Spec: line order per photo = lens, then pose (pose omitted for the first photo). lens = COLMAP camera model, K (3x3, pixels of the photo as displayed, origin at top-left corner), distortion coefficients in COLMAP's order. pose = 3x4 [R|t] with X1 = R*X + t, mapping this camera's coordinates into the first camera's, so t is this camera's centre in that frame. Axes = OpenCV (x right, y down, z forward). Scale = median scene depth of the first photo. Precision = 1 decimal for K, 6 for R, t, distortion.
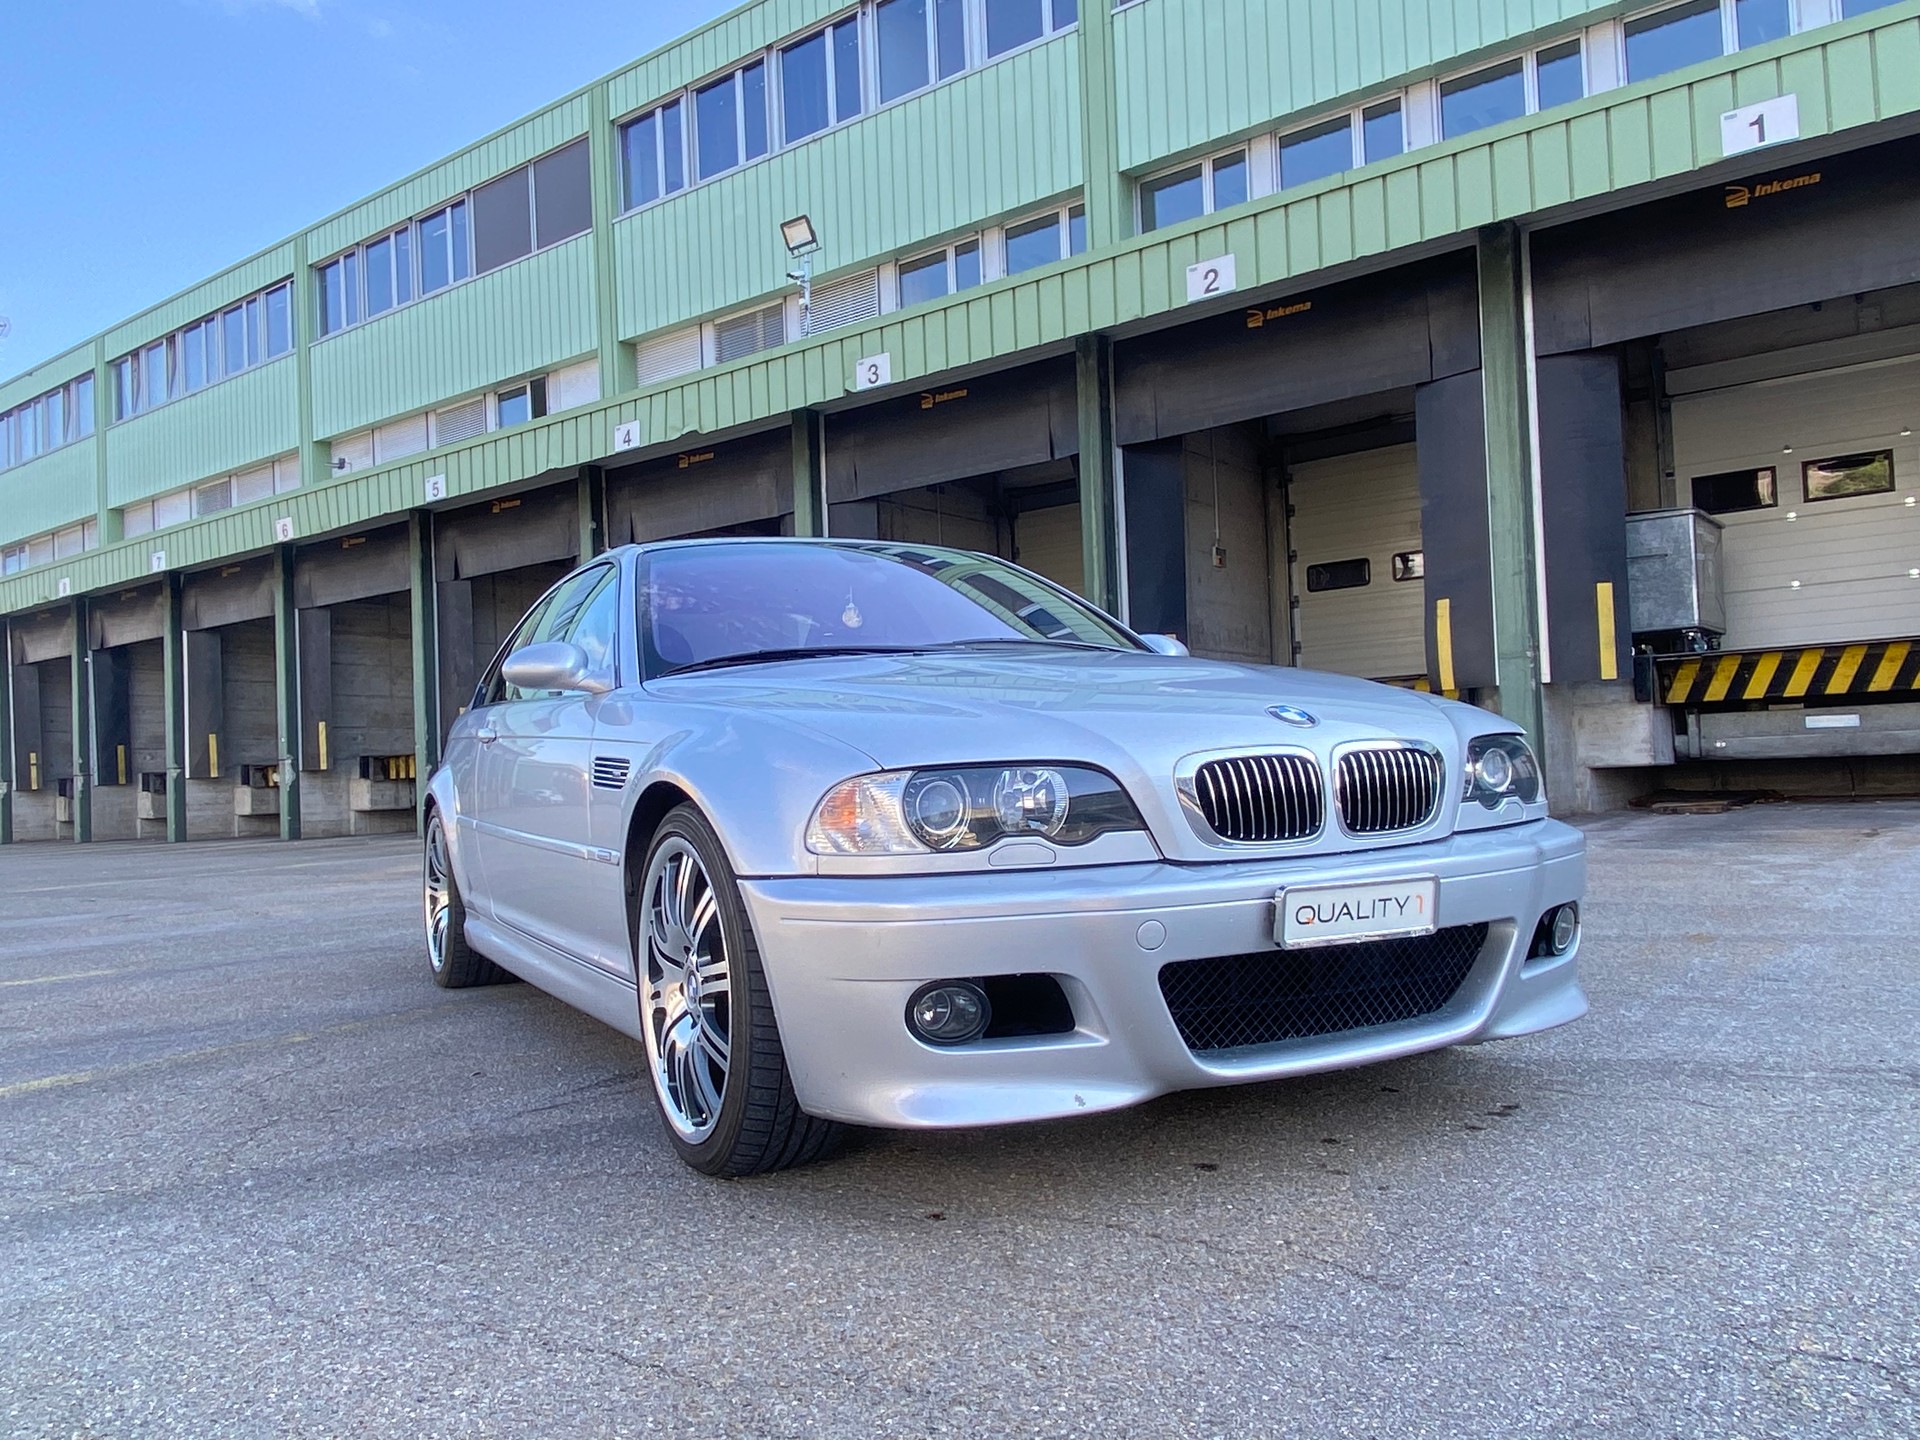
lens RADIAL K [[1426.1, 0, 906.7], [0, 1426.1, 742.3], [0, 0, 1]] dist [0.081026, -0.118485]
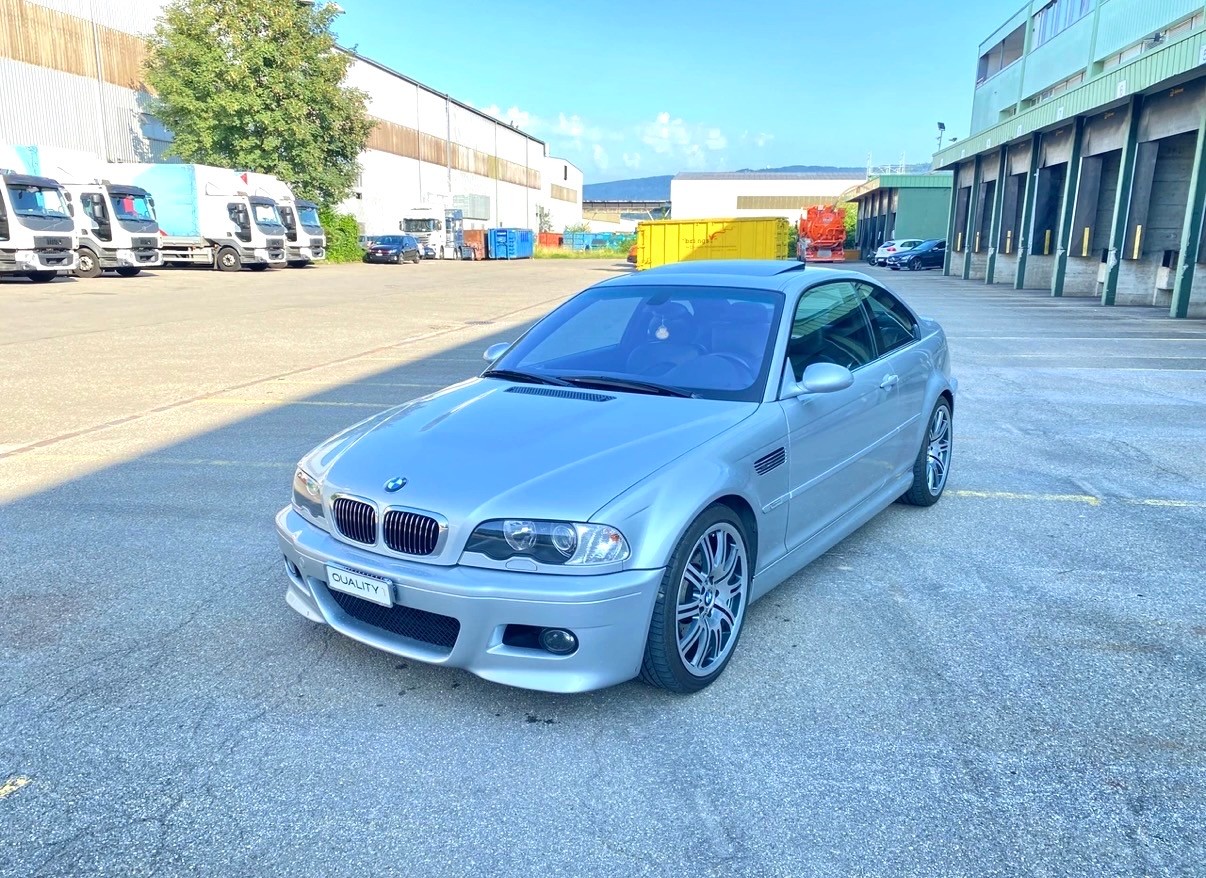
lens RADIAL K [[897.1, 0, 576.4], [0, 897.1, 454.2], [0, 0, 1]] dist [0.011617, -0.012199]
pose [[0.473920, 0.241700, -0.846747, 0.152365], [-0.000442, 0.961657, 0.274253, -0.042792], [0.880568, -0.129600, 0.455855, 0.068891]]
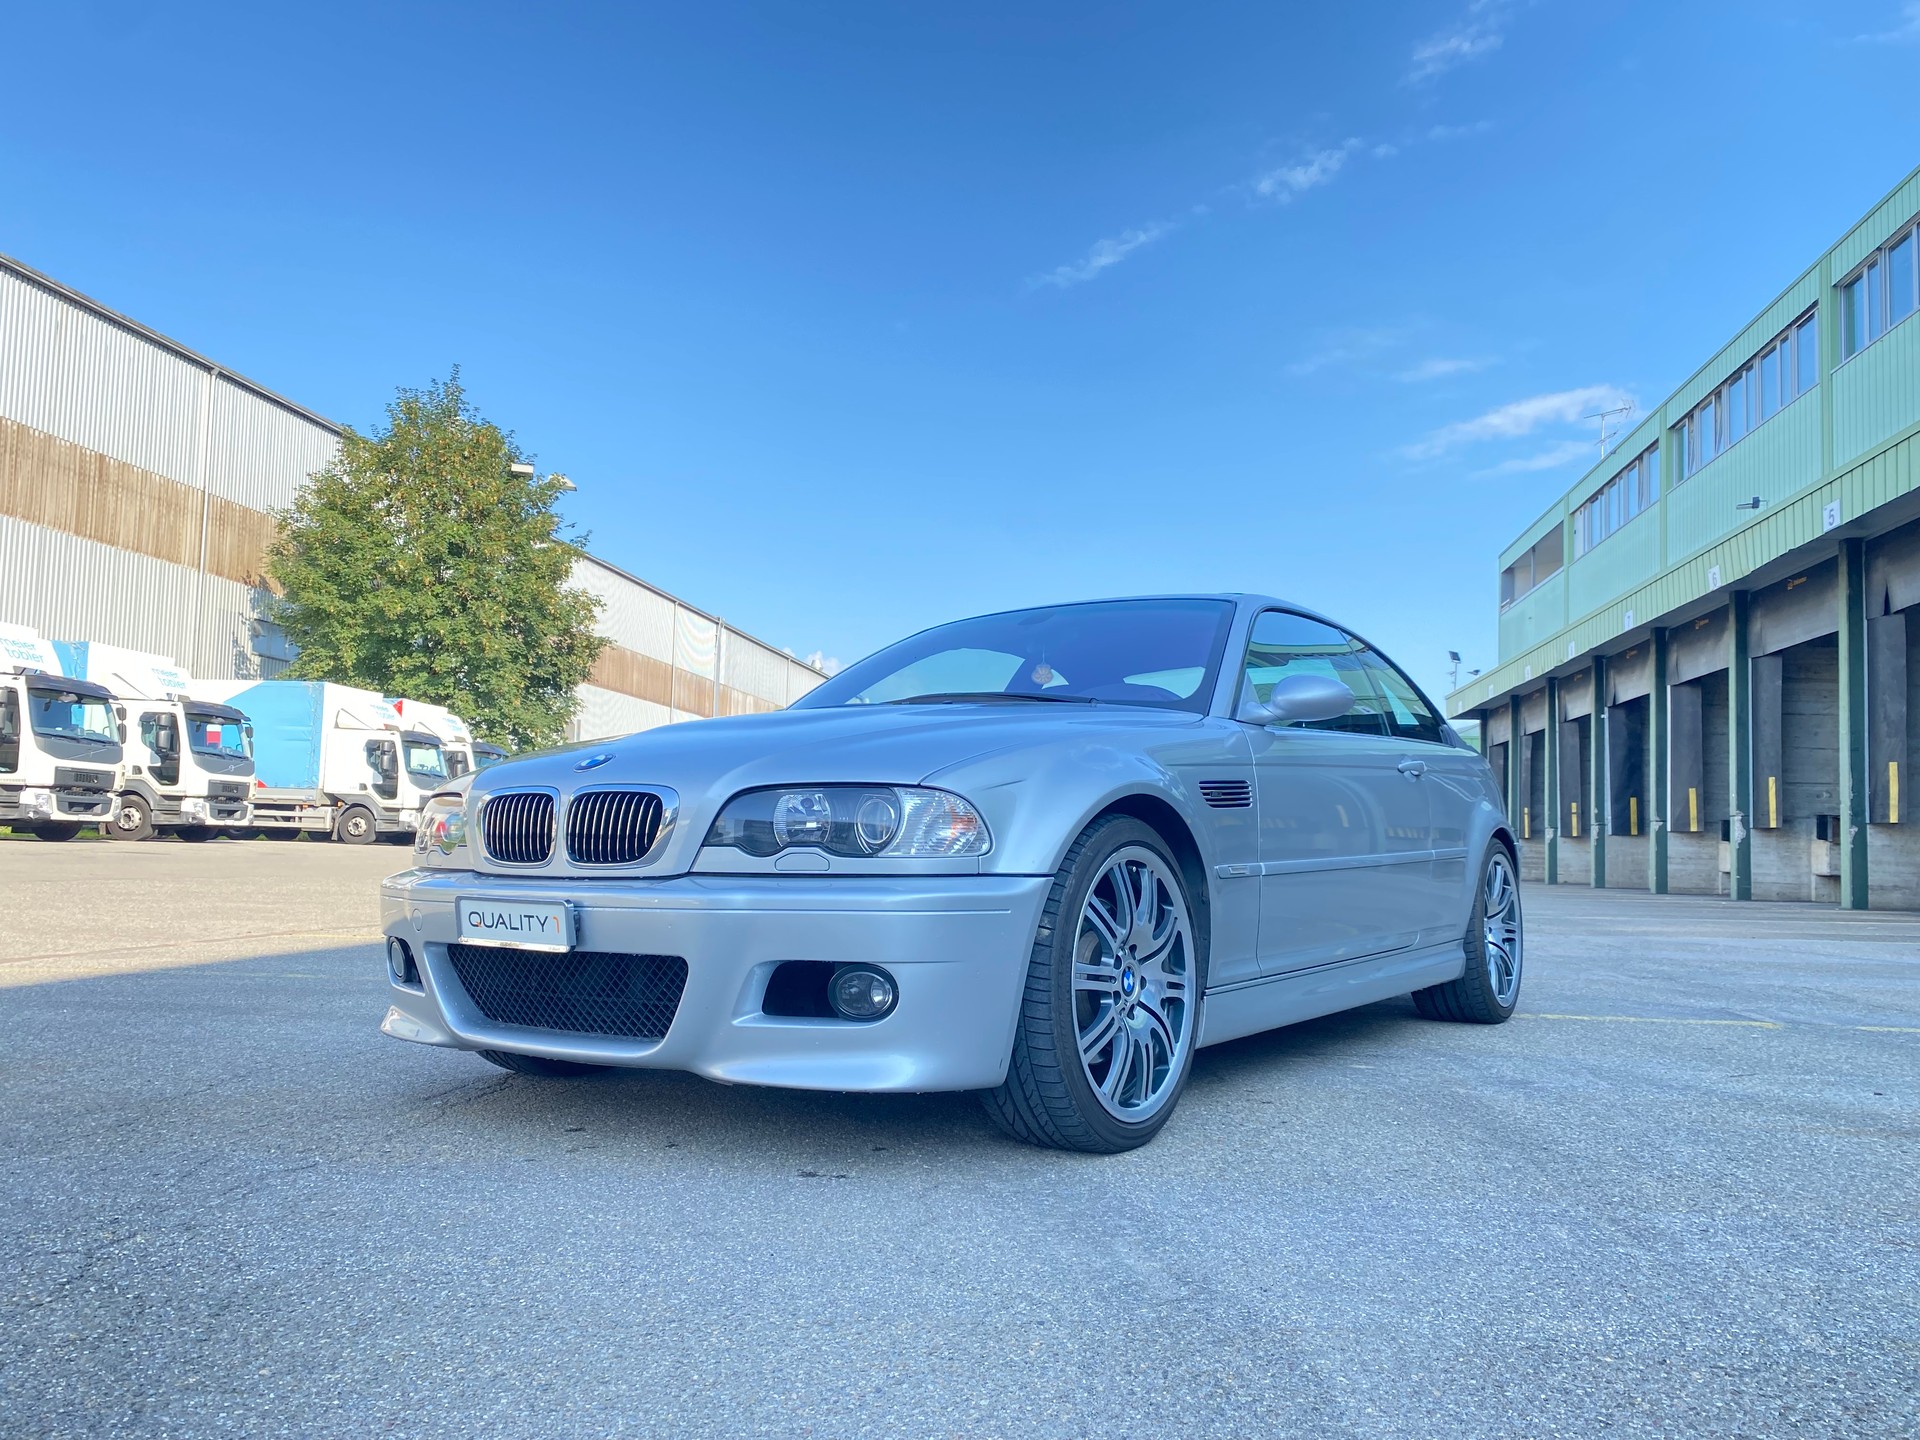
lens RADIAL K [[1435.3, 0, 925.1], [0, 1435.3, 748.5], [0, 0, 1]] dist [0.001294, 0.001455]
pose [[0.485177, -0.005572, -0.874398, 0.151646], [-0.023620, 0.999531, -0.019475, -0.001394], [0.874097, 0.030103, 0.484818, 0.069865]]
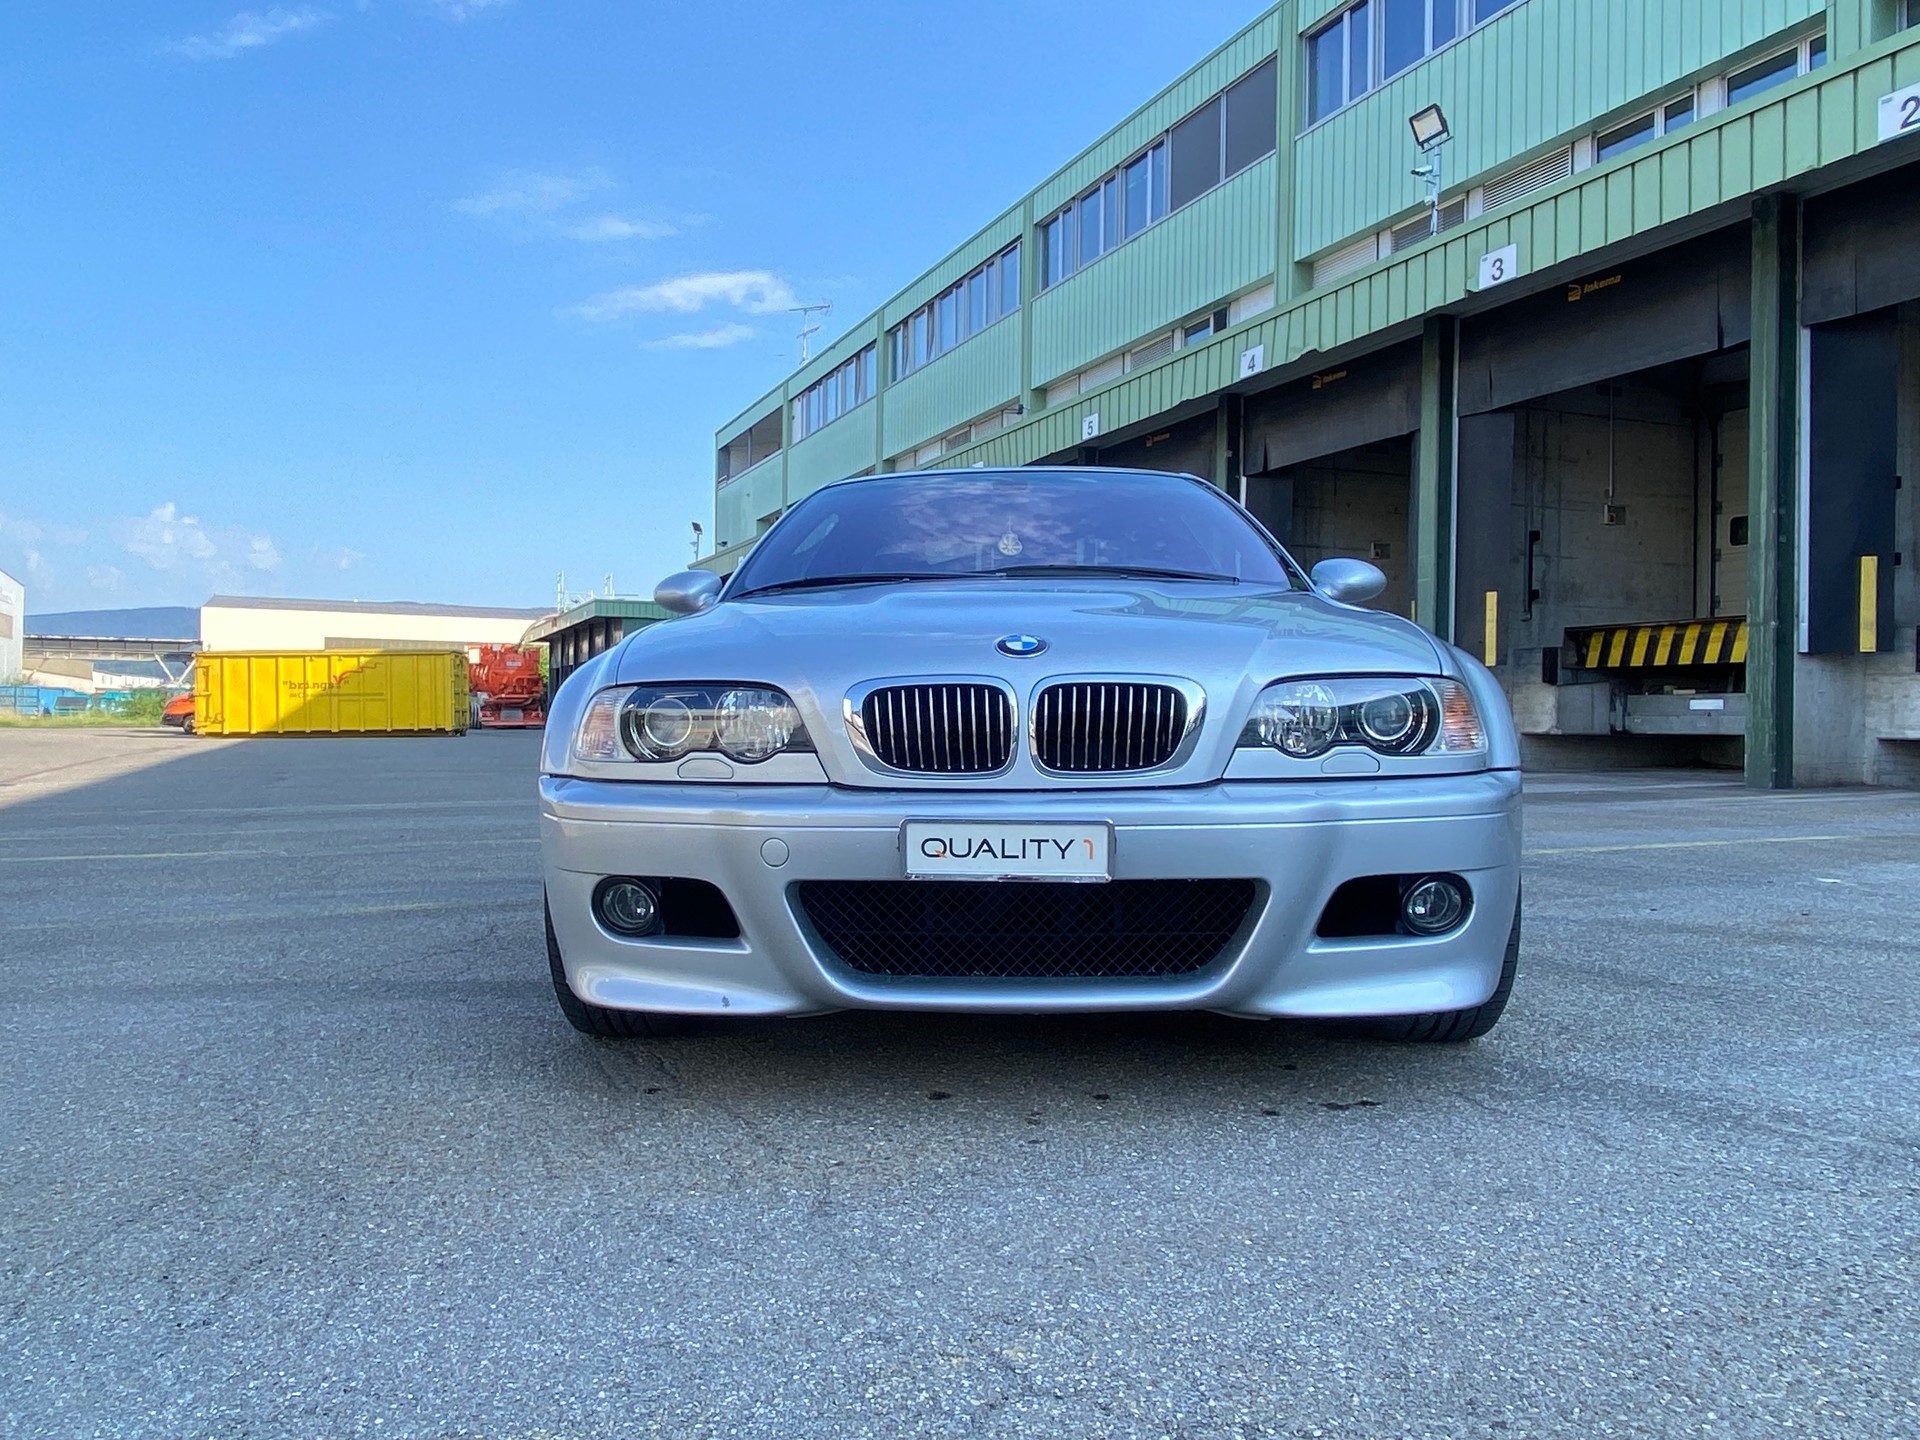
lens RADIAL K [[1422.7, 0, 901.3], [0, 1422.7, 714.7], [0, 0, 1]] dist [0.076924, -0.097899]
pose [[0.866209, 0.045269, -0.497627, 0.072073], [-0.030372, 0.998816, 0.037994, -0.000658], [0.498758, -0.017797, 0.866559, 0.014637]]
